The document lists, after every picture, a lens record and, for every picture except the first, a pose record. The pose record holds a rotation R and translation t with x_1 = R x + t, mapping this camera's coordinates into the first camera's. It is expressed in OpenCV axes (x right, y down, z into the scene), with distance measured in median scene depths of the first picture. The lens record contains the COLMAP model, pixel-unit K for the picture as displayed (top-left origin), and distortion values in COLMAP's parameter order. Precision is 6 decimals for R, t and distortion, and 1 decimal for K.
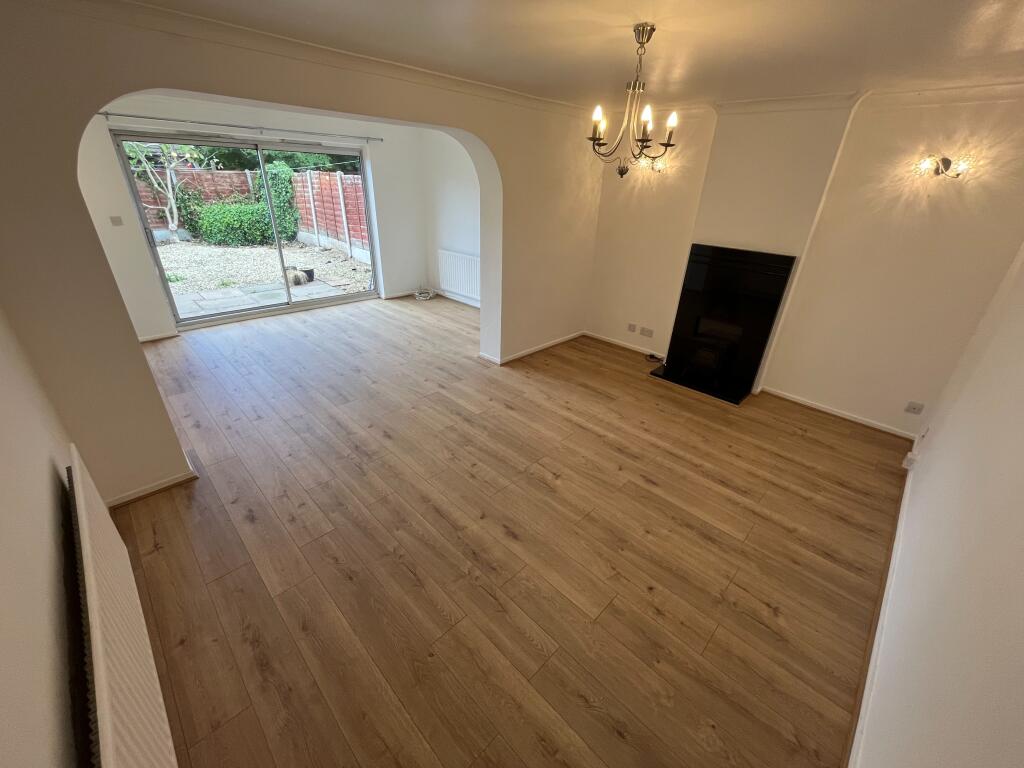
lens RADIAL K [[413.2, 0, 509.6], [0, 413.2, 386.4], [0, 0, 1]] dist [-0.003299, 0.000037]
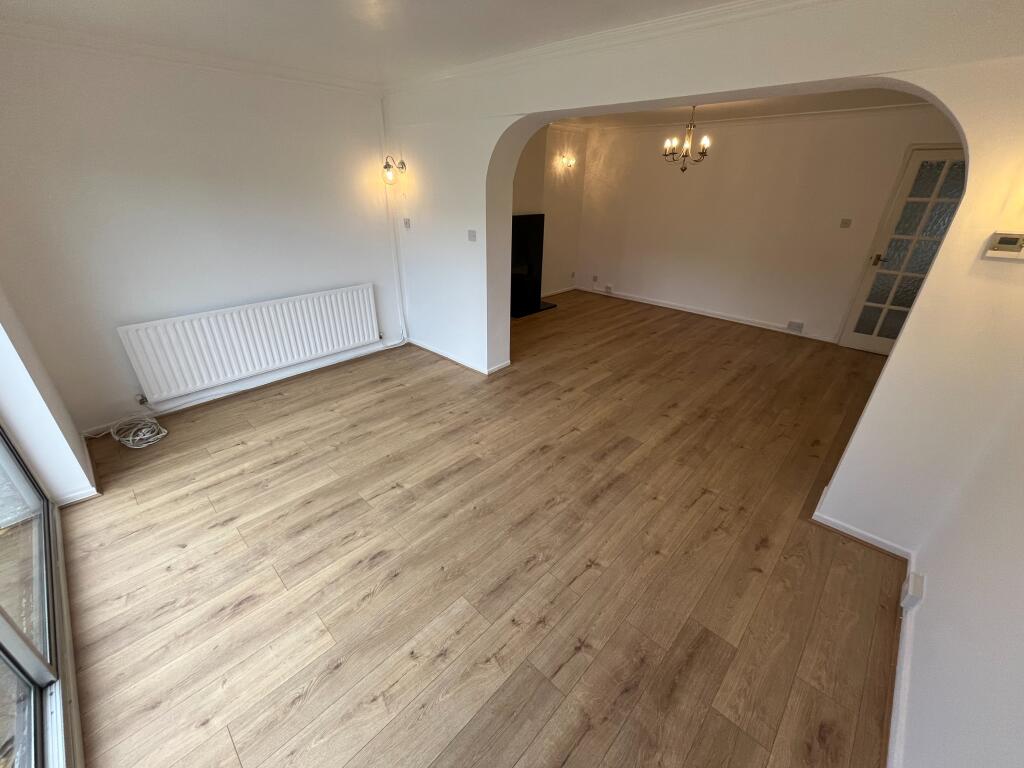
lens RADIAL K [[413.2, 0, 509.6], [0, 413.2, 386.4], [0, 0, 1]] dist [-0.003299, 0.000037]
pose [[-0.021970, -0.478990, 0.877545, -0.863128], [0.434385, 0.786002, 0.439898, -0.422947], [-0.900459, 0.390858, 0.190797, 0.806587]]
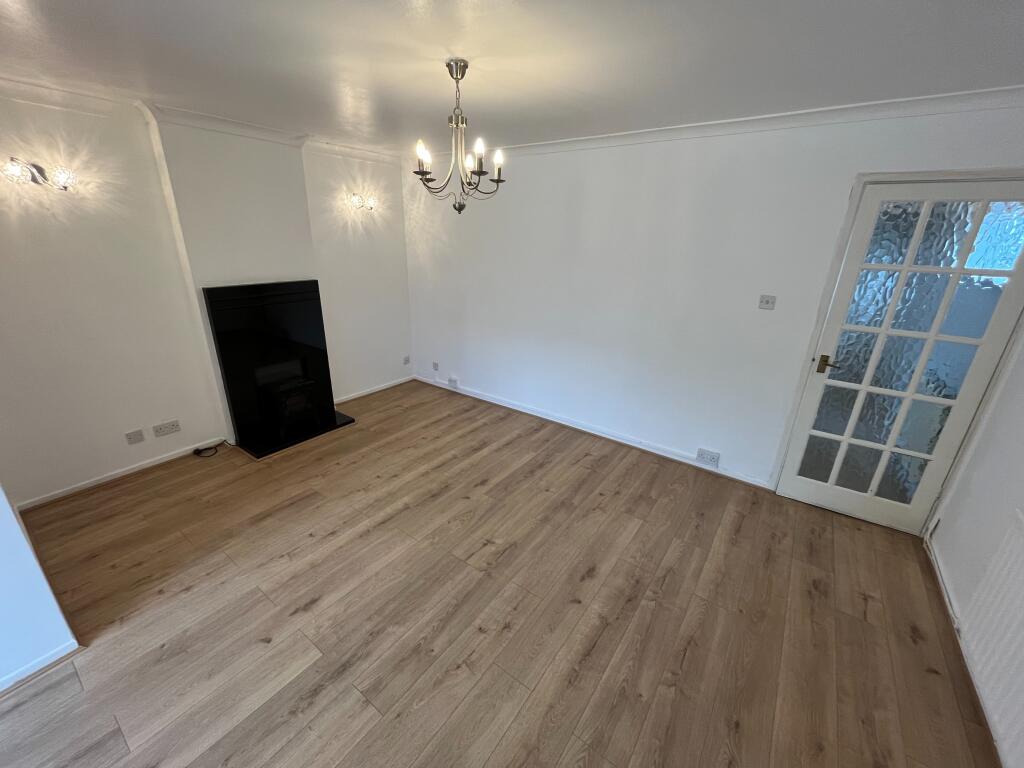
lens RADIAL K [[413.2, 0, 509.6], [0, 413.2, 386.4], [0, 0, 1]] dist [-0.003299, 0.000037]
pose [[-0.159878, -0.381828, 0.910300, -0.346208], [0.412609, 0.811892, 0.413019, -0.243121], [-0.896768, 0.441631, 0.027742, 0.481153]]
